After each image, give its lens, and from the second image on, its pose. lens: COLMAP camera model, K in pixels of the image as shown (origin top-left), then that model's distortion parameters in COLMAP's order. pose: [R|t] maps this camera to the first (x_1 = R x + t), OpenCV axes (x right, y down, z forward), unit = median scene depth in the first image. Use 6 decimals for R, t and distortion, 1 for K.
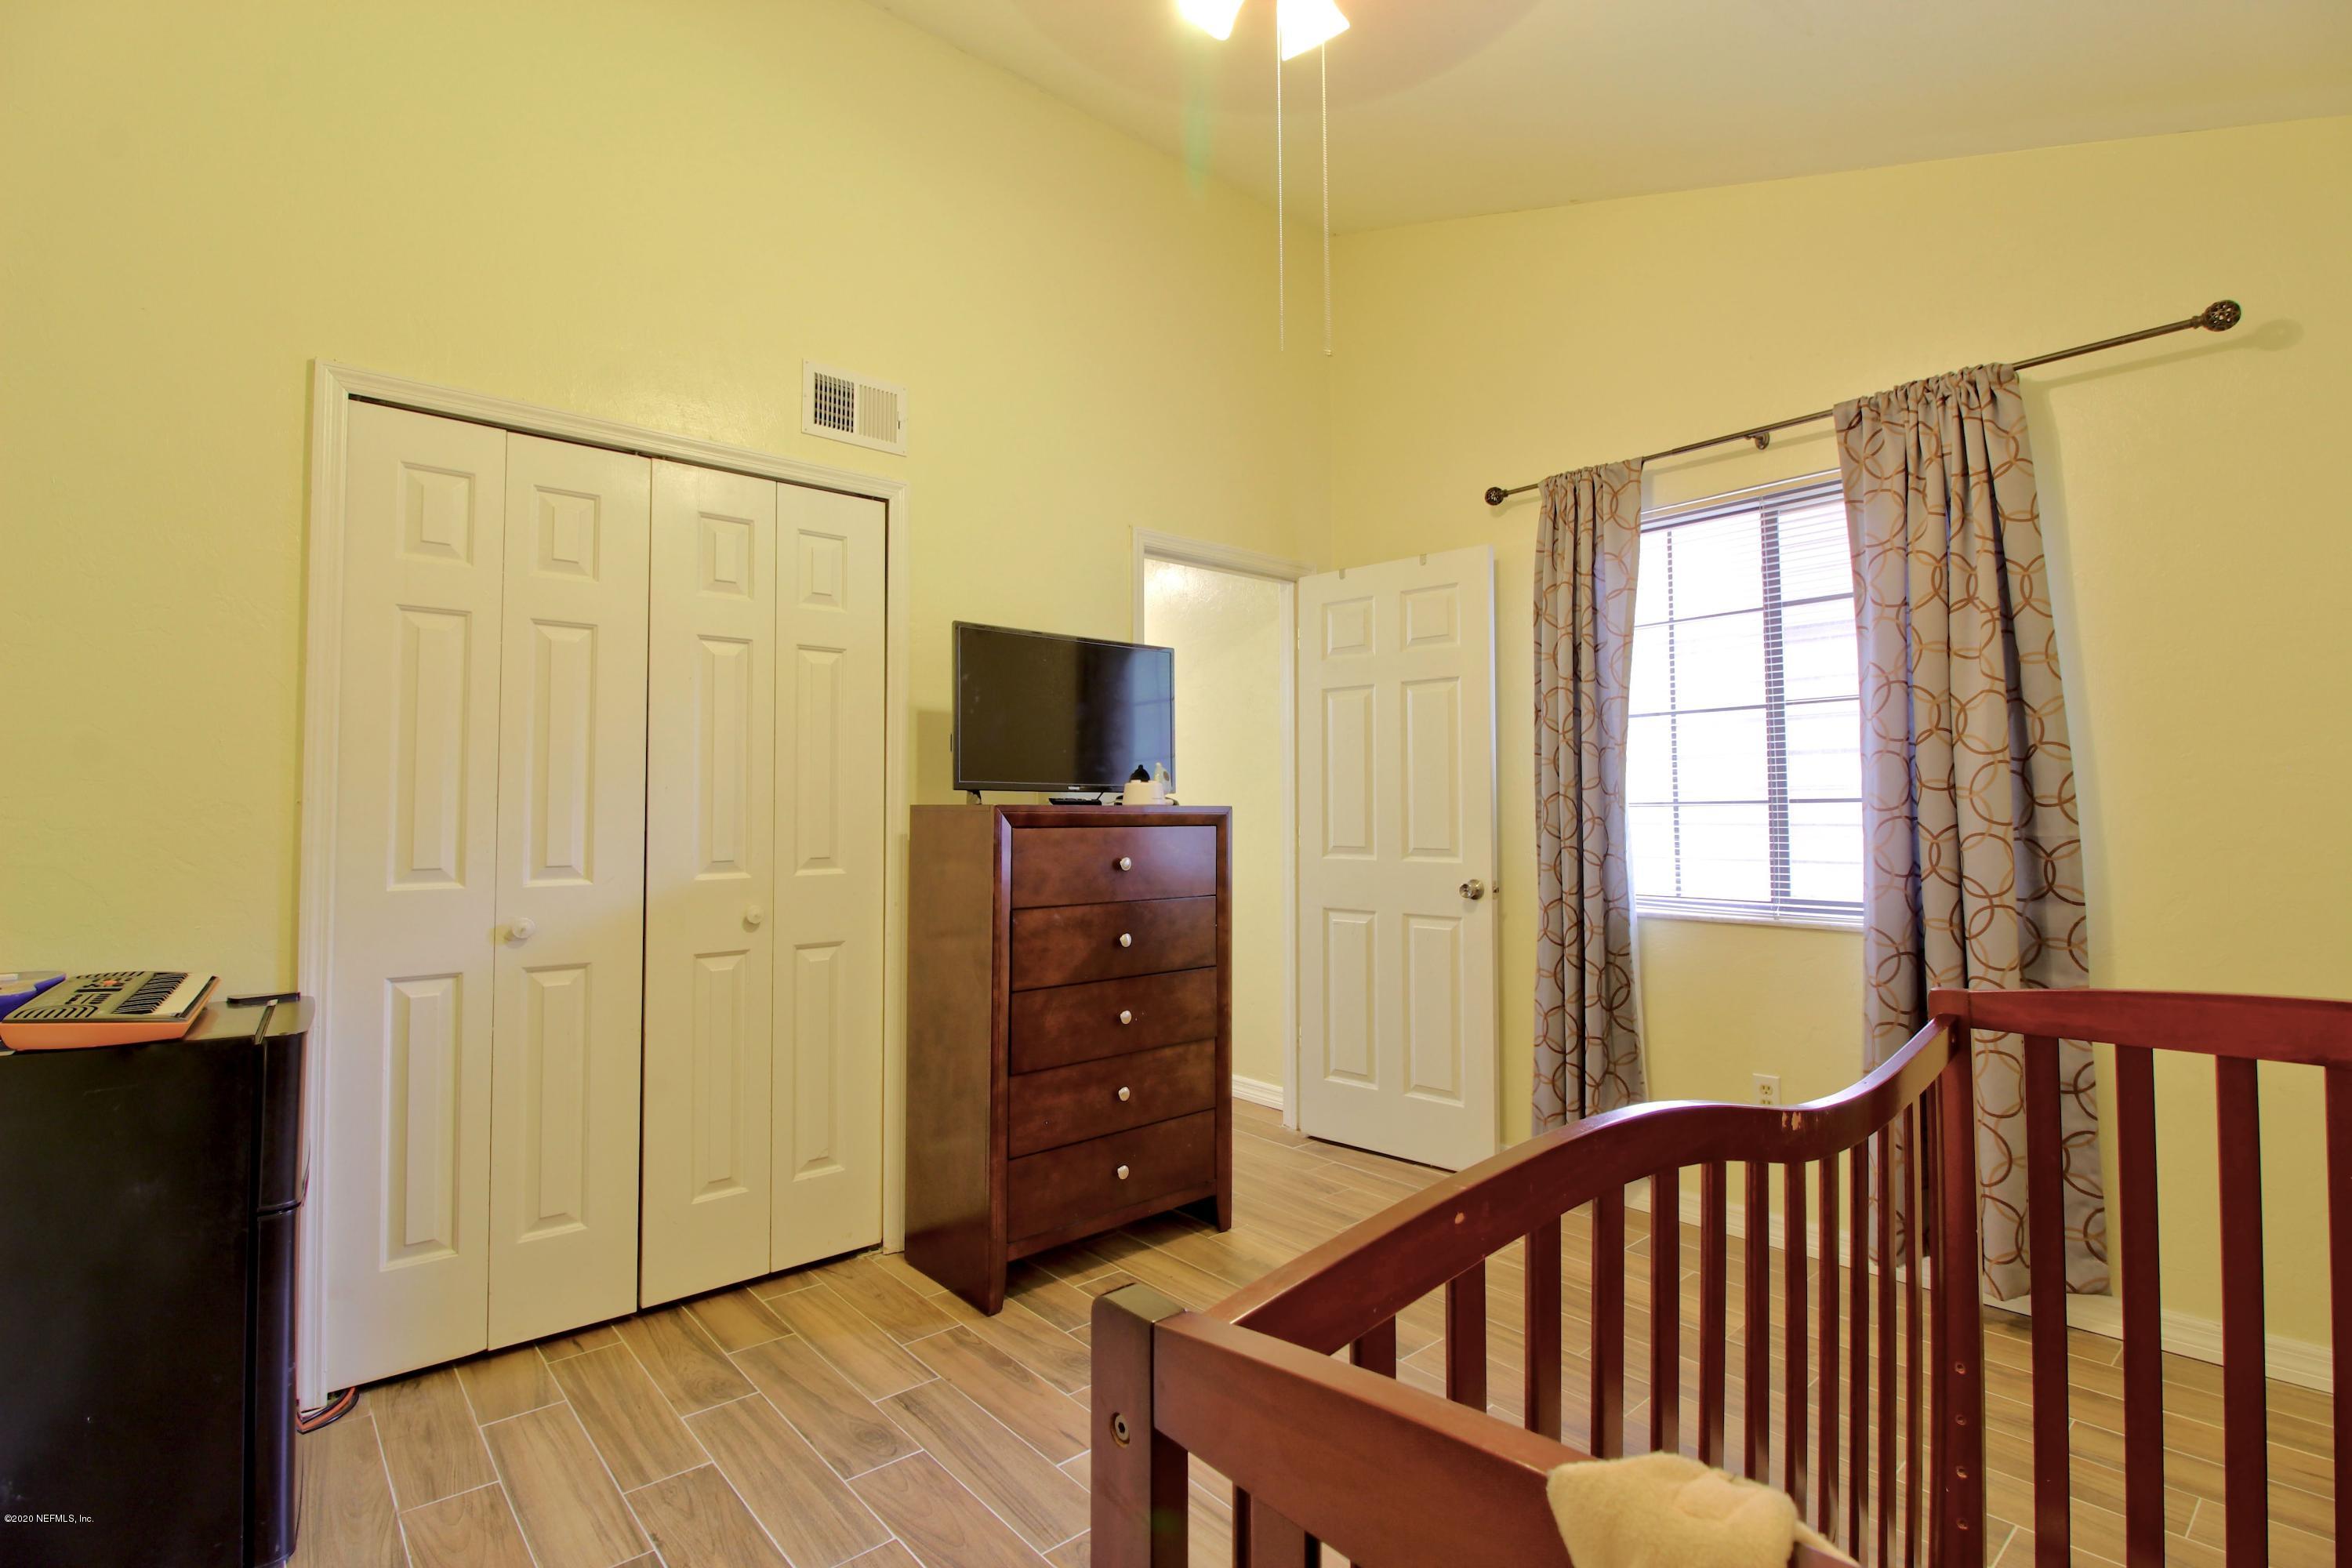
lens RADIAL K [[1081.2, 0, 1169.6], [0, 1081.2, 780.1], [0, 0, 1]] dist [-0.019608, -0.001005]
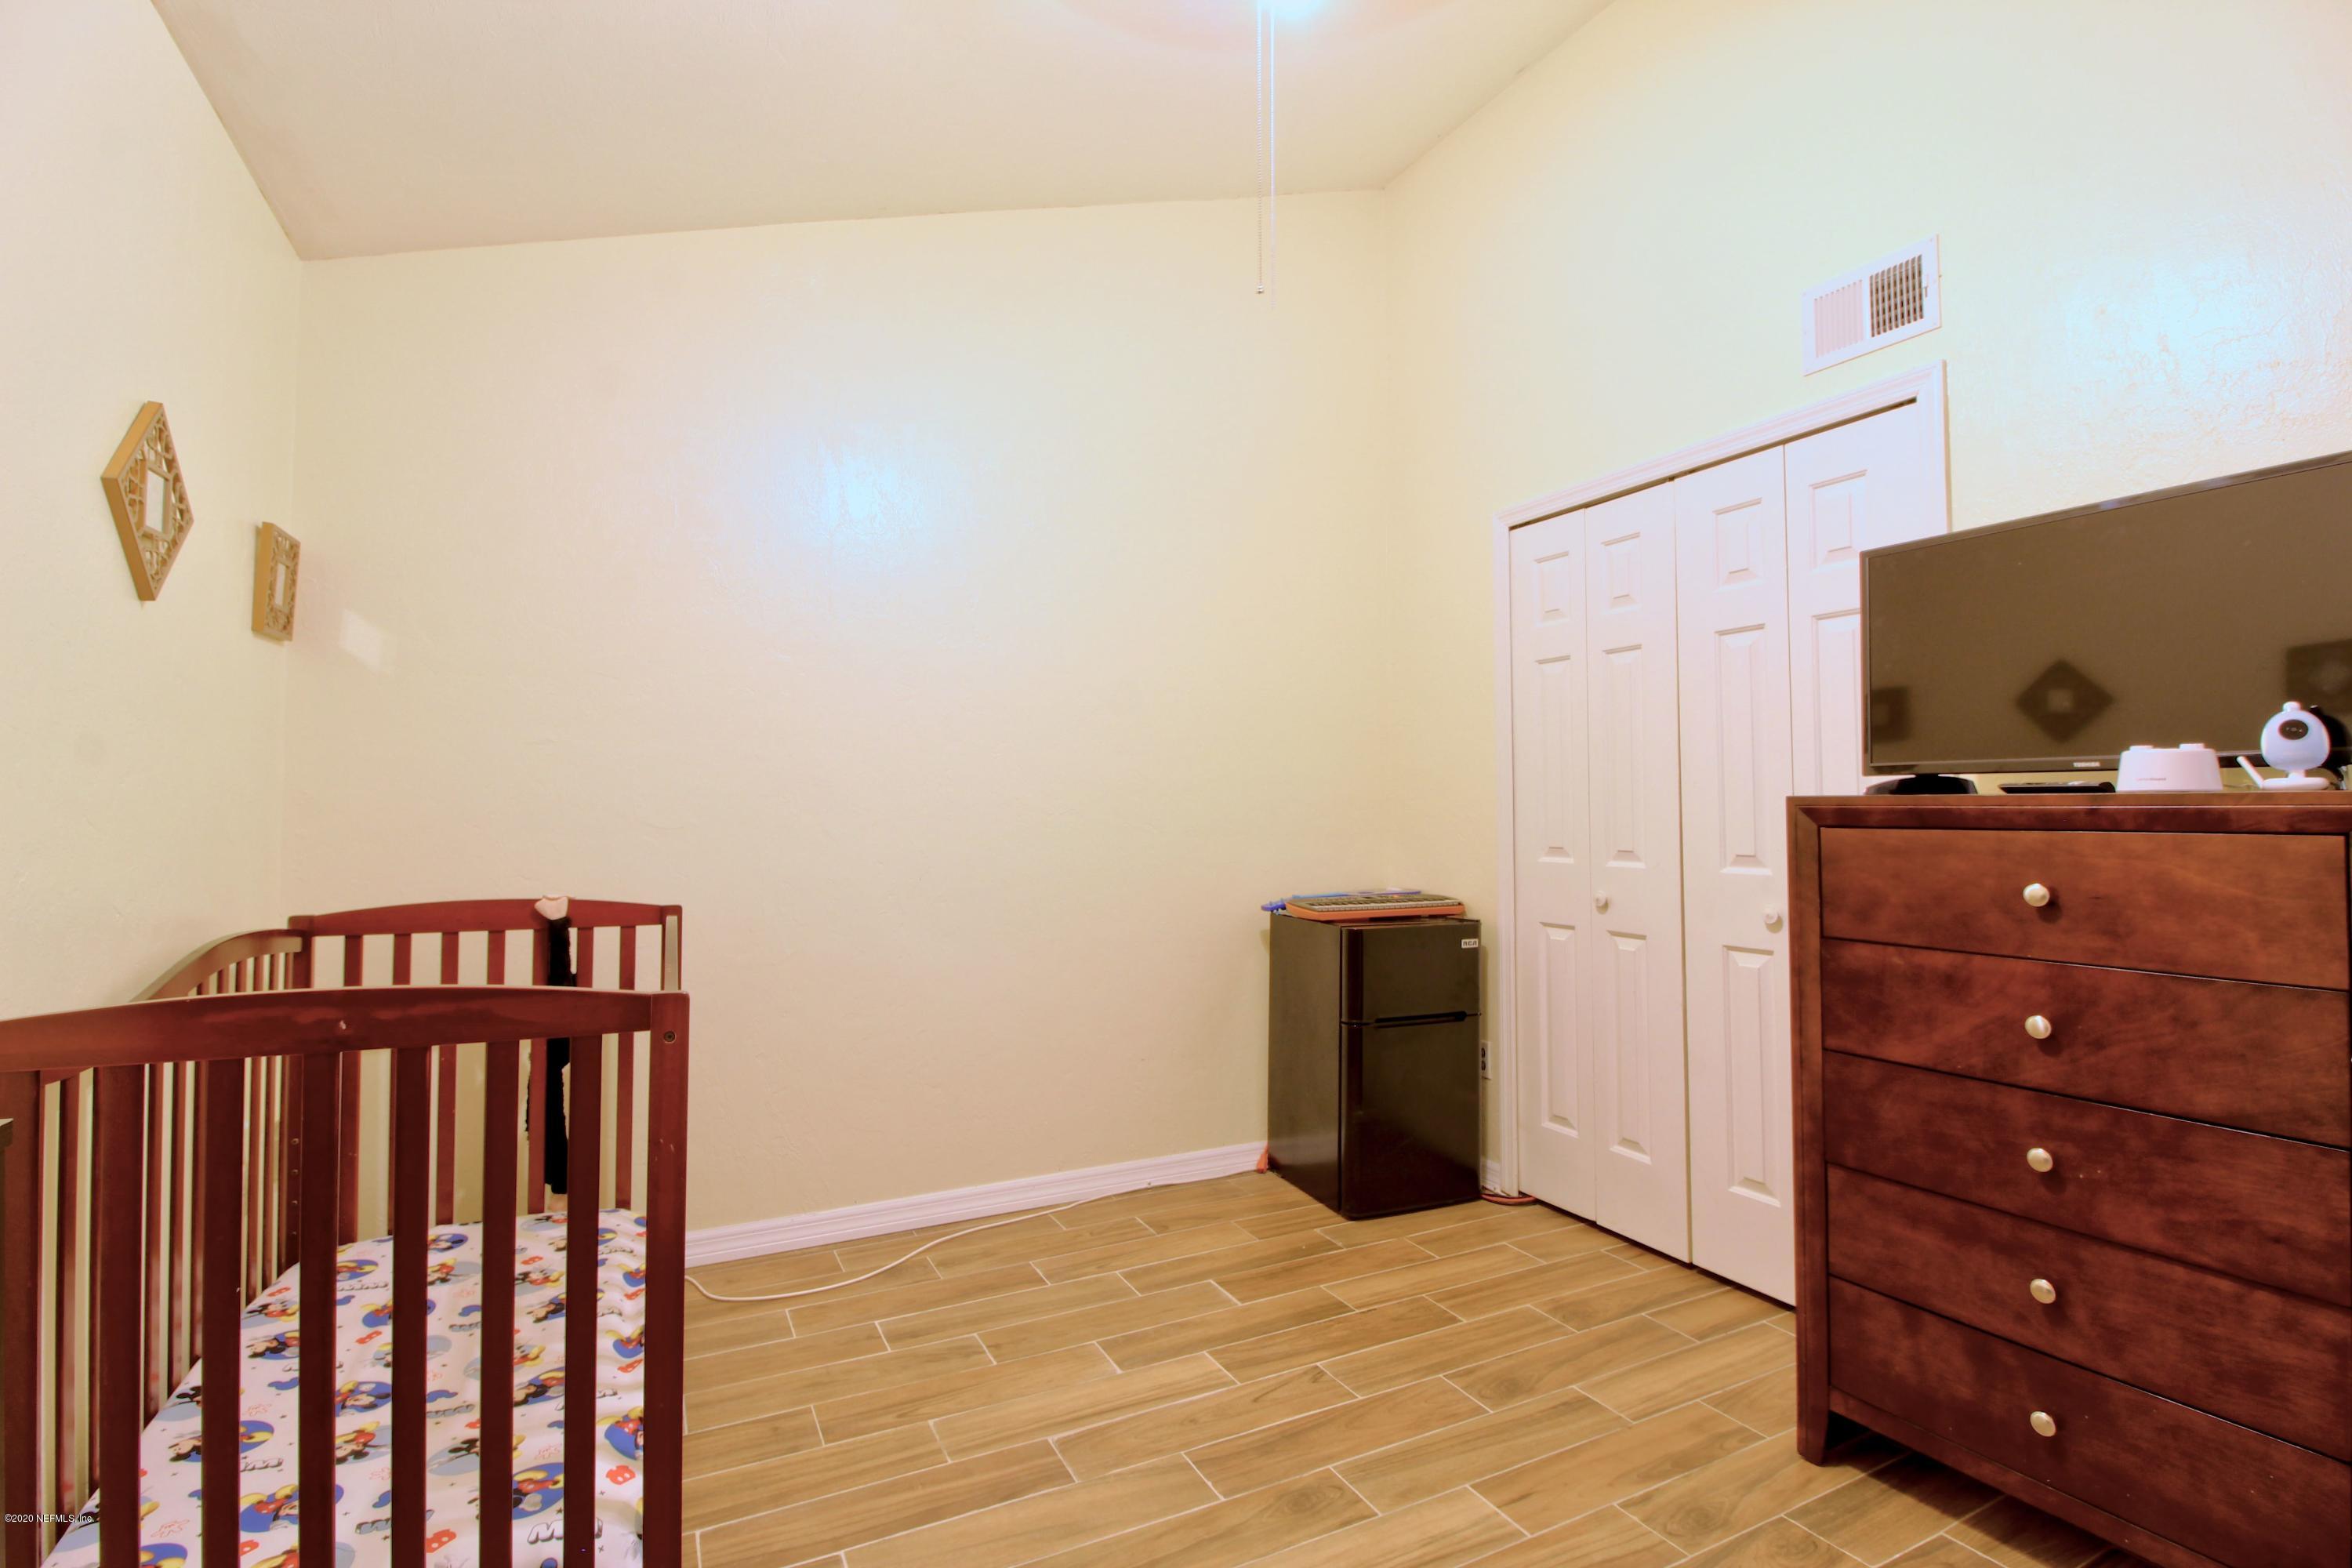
lens RADIAL K [[1081.2, 0, 1169.6], [0, 1081.2, 780.1], [0, 0, 1]] dist [-0.019608, -0.001005]
pose [[-0.246944, -0.020583, -0.968811, 0.668686], [0.040853, 0.998664, -0.031631, 0.016366], [0.968168, -0.047390, -0.245774, 0.739422]]
